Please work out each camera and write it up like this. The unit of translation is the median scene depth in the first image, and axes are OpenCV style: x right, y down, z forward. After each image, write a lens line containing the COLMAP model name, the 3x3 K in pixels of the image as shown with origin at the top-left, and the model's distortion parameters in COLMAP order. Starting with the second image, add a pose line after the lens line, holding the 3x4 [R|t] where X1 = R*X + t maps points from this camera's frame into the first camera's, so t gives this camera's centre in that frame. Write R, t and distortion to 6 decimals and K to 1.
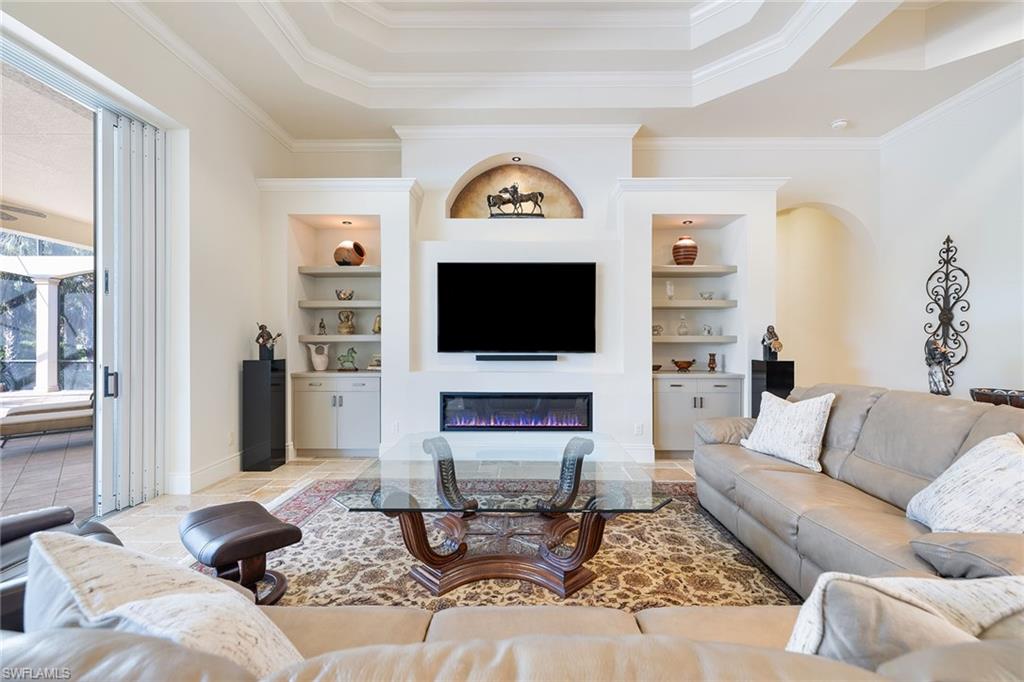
lens RADIAL K [[432.6, 0, 514.5], [0, 432.6, 340.7], [0, 0, 1]] dist [0.001815, 0.000270]
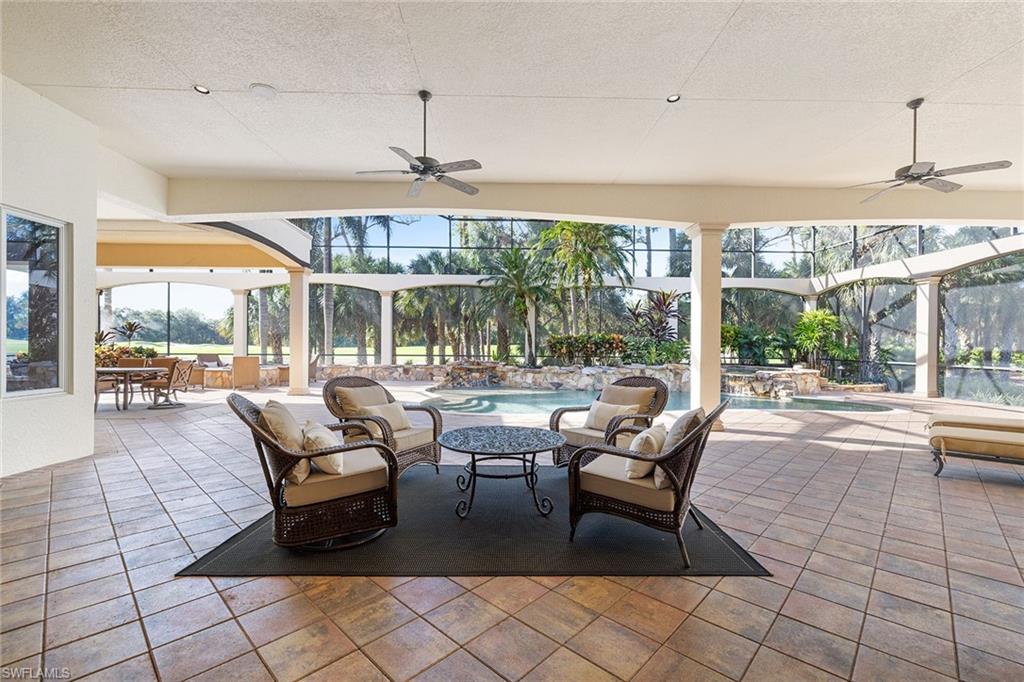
lens RADIAL K [[435.9, 0, 512.0], [0, 435.9, 344.4], [0, 0, 1]] dist [0.000695, 0.000241]
pose [[0.036037, 0.001263, -0.999350, -0.446787], [-0.008375, 0.999964, 0.000961, 0.027785], [0.999315, 0.008335, 0.036046, 0.168519]]
